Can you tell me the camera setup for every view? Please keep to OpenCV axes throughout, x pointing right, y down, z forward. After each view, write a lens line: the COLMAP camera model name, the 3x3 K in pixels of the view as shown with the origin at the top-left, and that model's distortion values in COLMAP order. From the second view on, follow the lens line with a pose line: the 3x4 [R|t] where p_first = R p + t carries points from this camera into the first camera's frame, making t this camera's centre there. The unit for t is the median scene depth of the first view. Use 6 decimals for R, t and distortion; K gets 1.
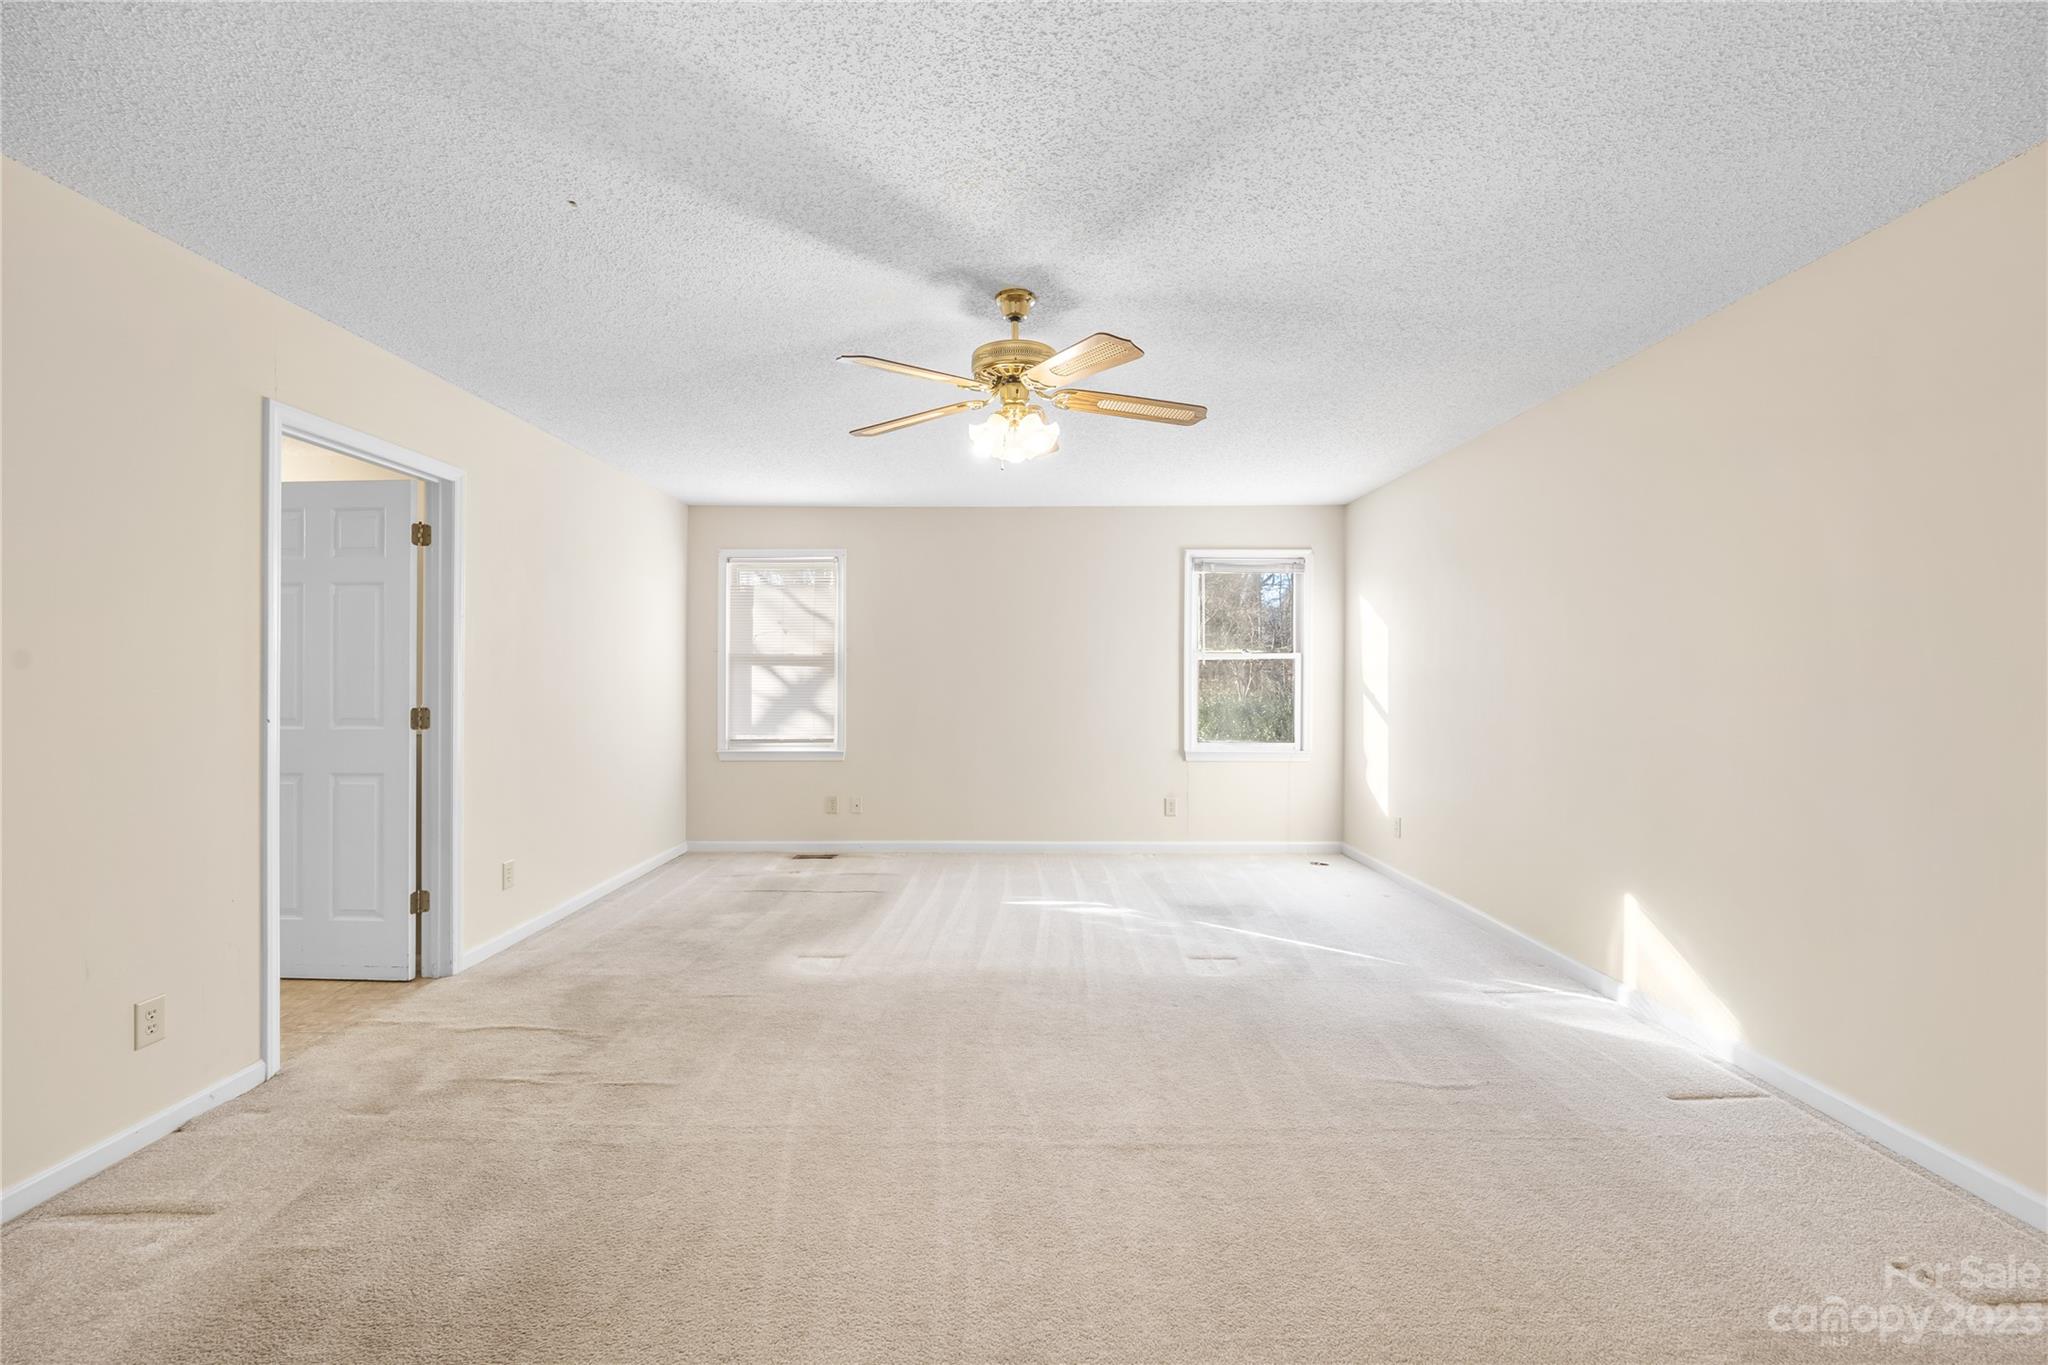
lens RADIAL K [[850.2, 0, 1022.3], [0, 850.2, 664.2], [0, 0, 1]] dist [-0.002162, 0.000753]
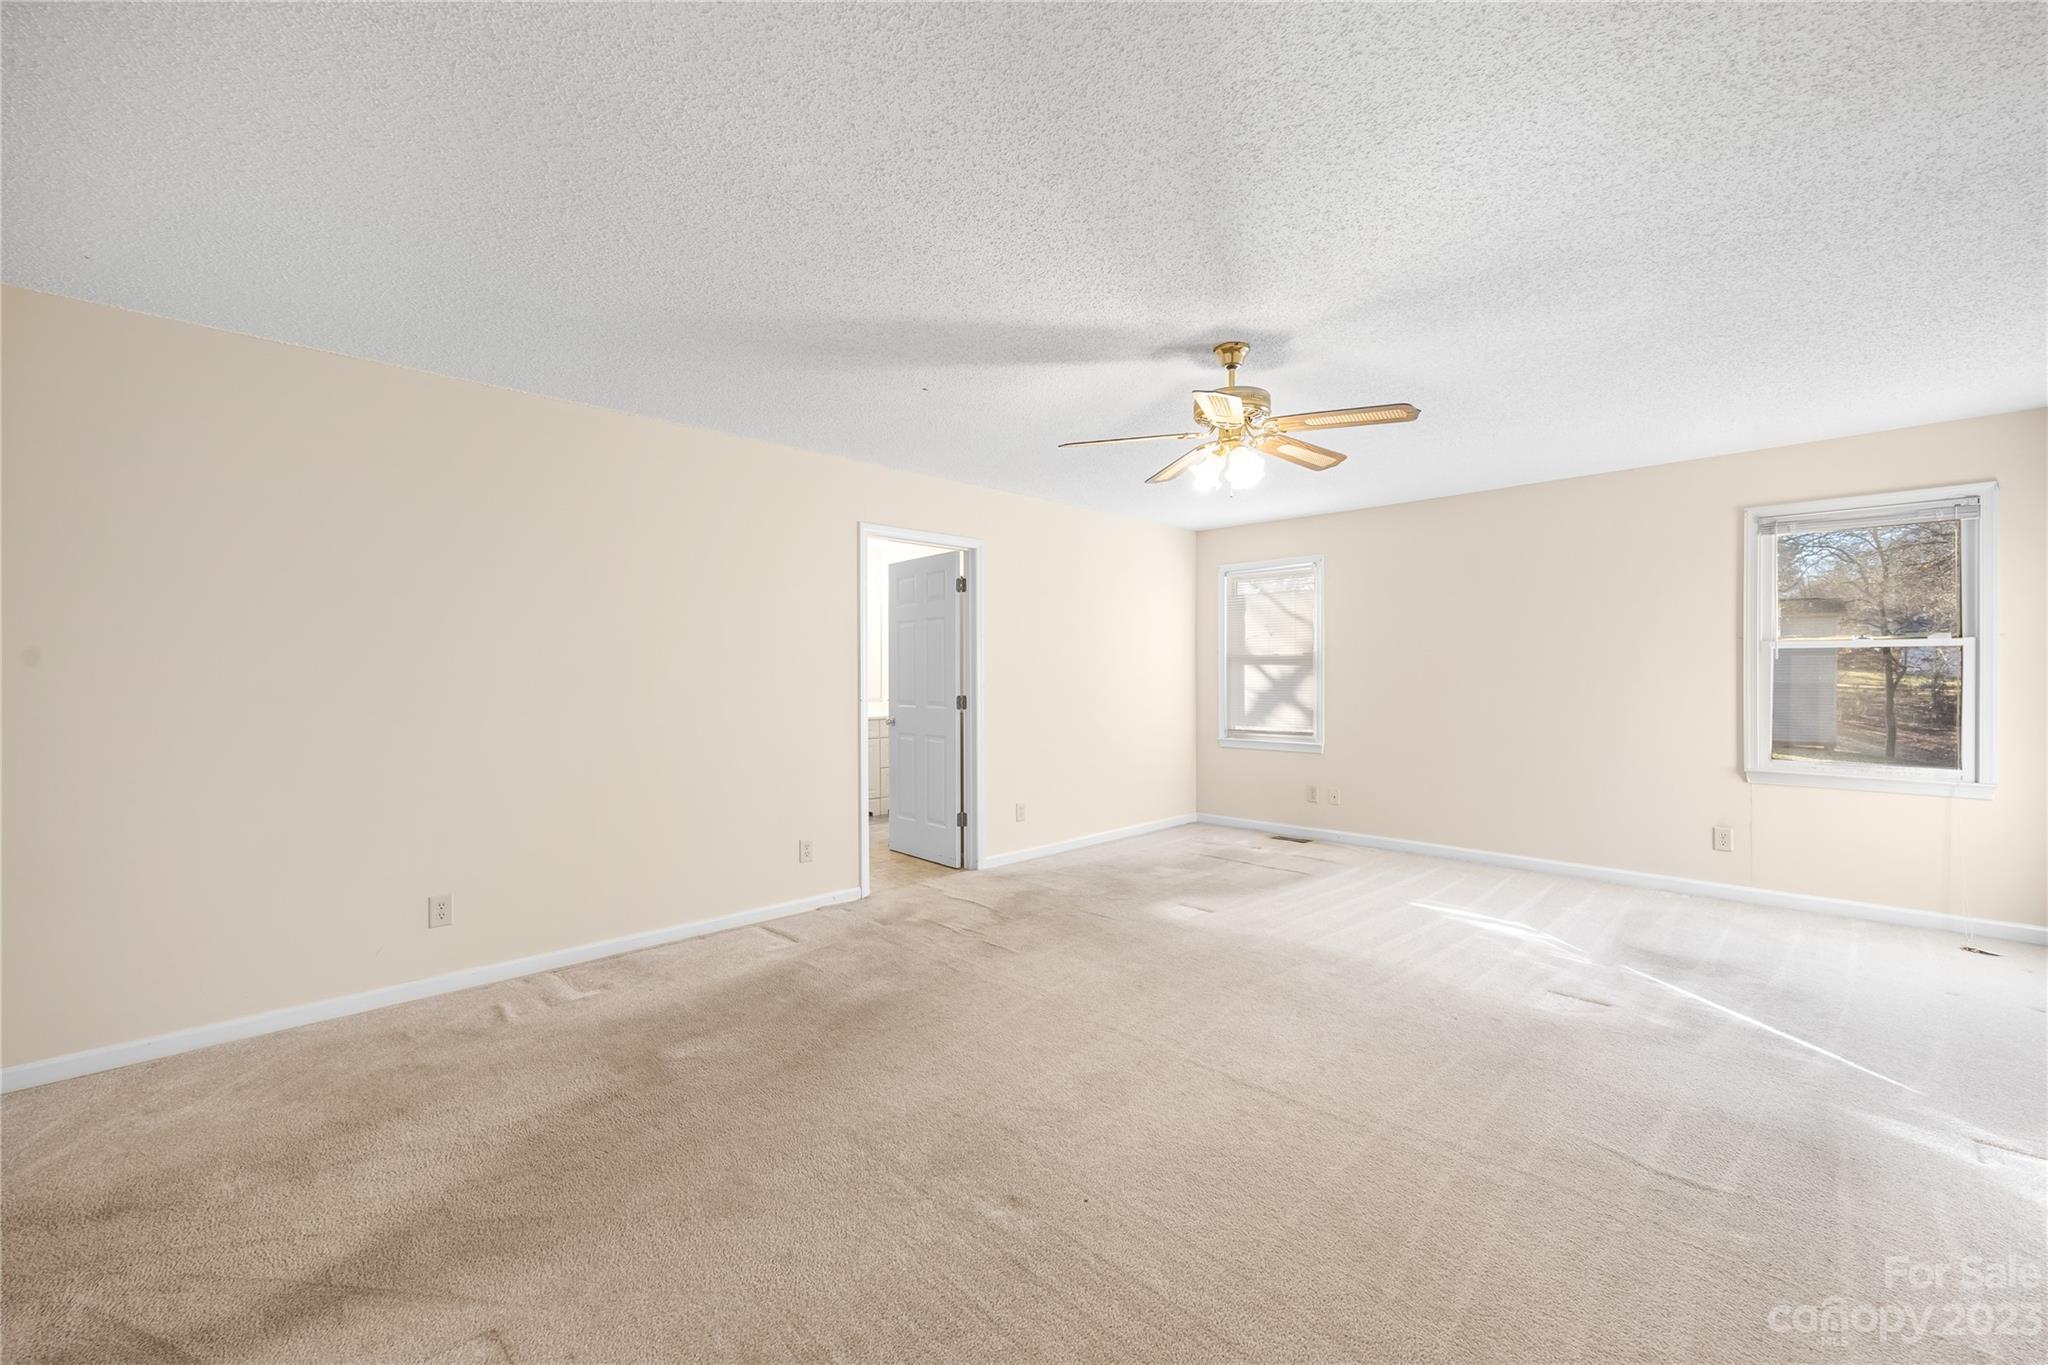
lens RADIAL K [[850.2, 0, 1022.3], [0, 850.2, 664.2], [0, 0, 1]] dist [-0.002162, 0.000753]
pose [[0.696947, -0.010770, -0.717042, 0.462970], [0.014009, 0.999901, -0.001402, -0.002791], [0.716986, -0.009068, 0.697028, -0.011432]]
